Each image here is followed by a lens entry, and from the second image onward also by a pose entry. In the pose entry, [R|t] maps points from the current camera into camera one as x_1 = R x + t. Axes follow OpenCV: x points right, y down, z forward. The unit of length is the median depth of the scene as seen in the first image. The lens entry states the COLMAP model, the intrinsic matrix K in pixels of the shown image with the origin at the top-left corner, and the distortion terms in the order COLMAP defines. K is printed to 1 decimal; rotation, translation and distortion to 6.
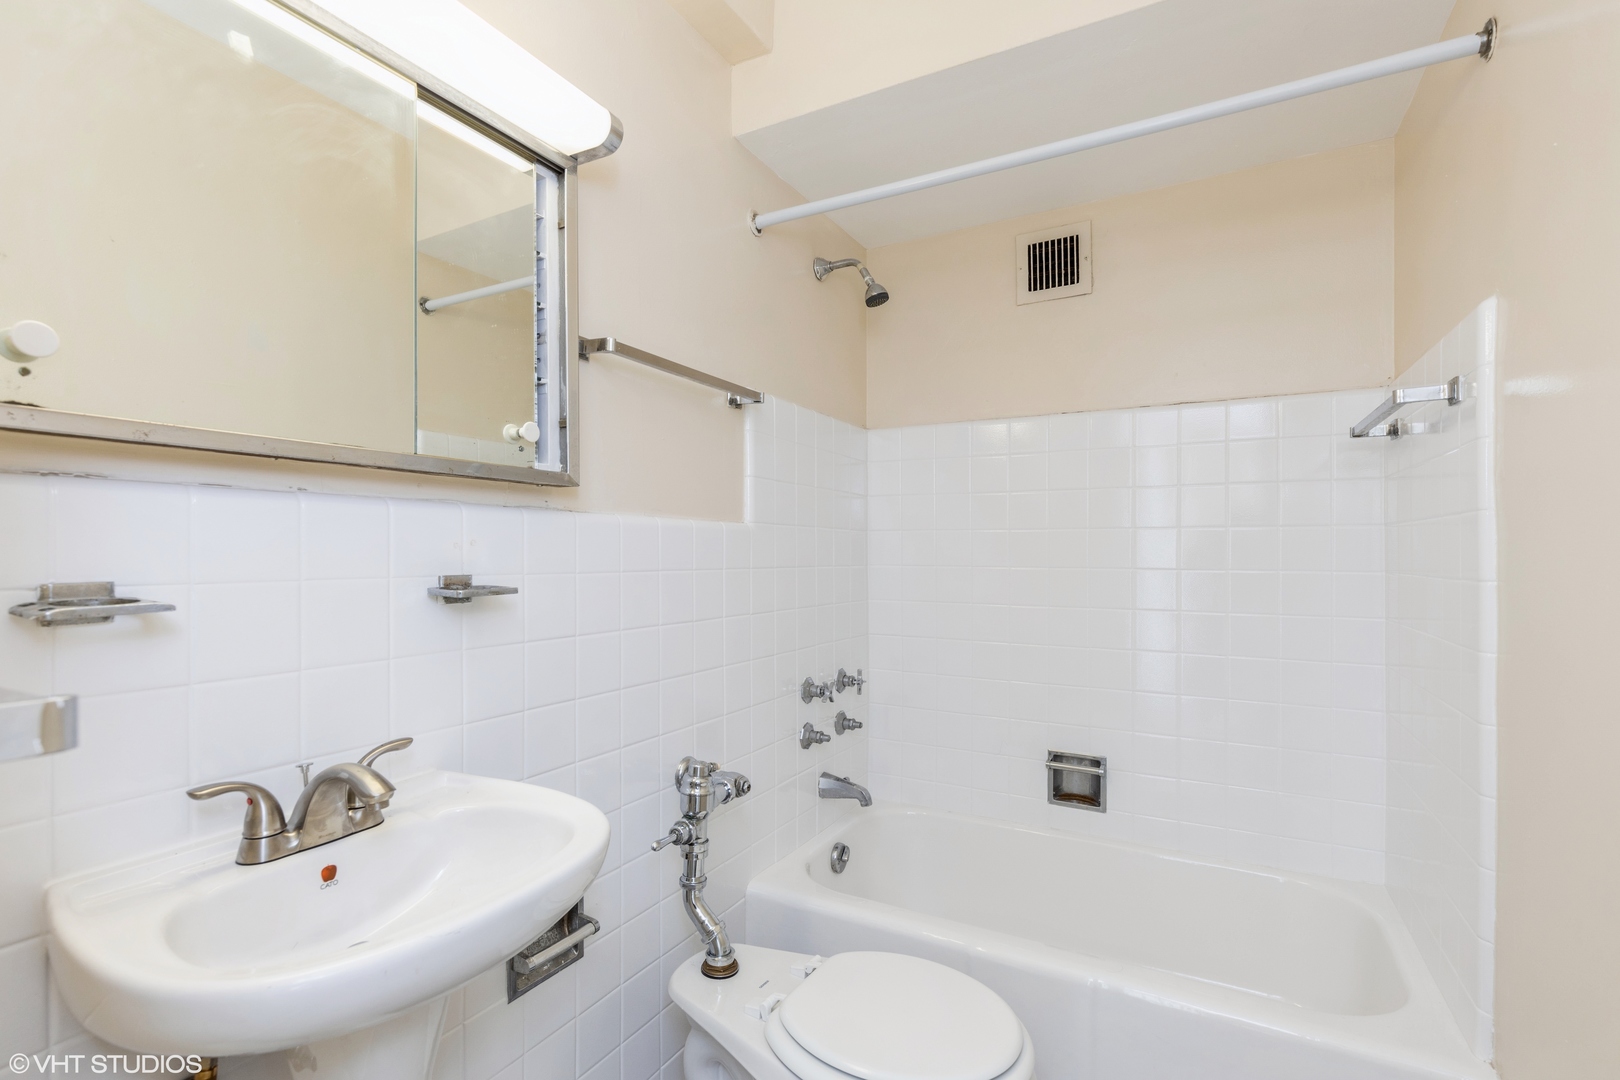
lens RADIAL K [[756.7, 0, 810.0], [0, 756.7, 565.1], [0, 0, 1]] dist [0.012304, -0.000532]
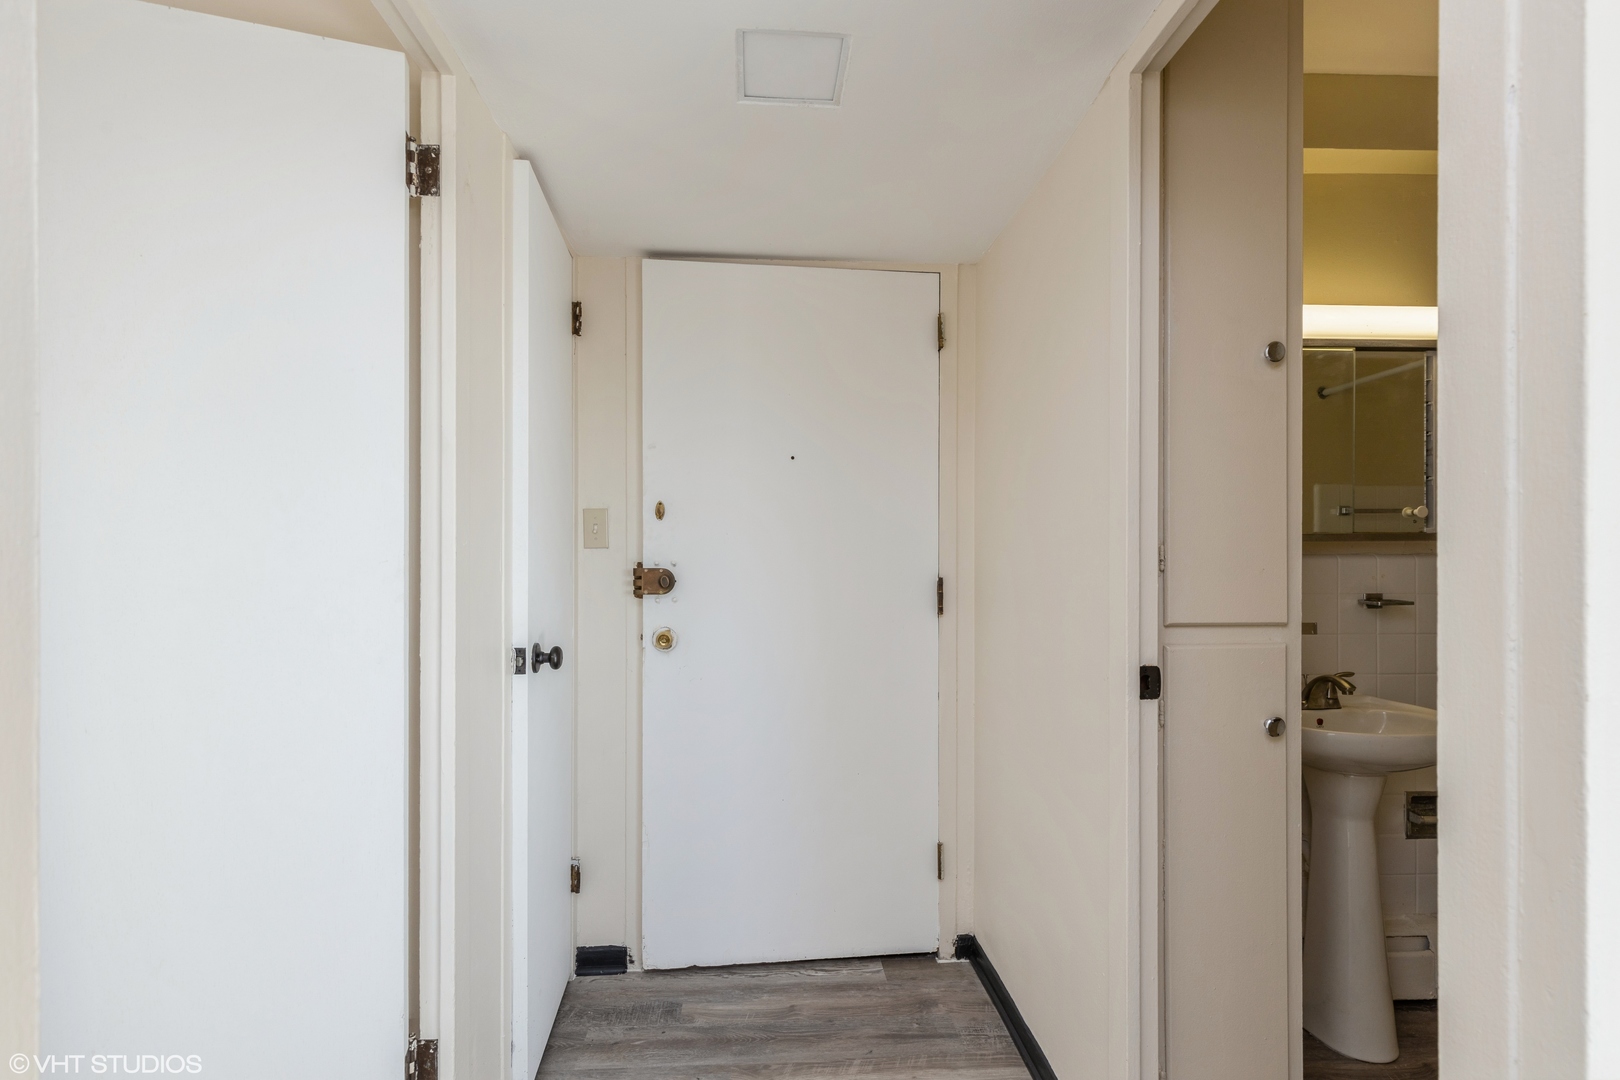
lens RADIAL K [[767.8, 0, 810.0], [0, 767.8, 553.2], [0, 0, 1]] dist [0.001953, 0.000040]
pose [[0.536822, -0.004562, -0.843683, 0.379069], [-0.011299, 0.999857, -0.012596, -0.044982], [0.843620, 0.016295, 0.536694, -1.169386]]
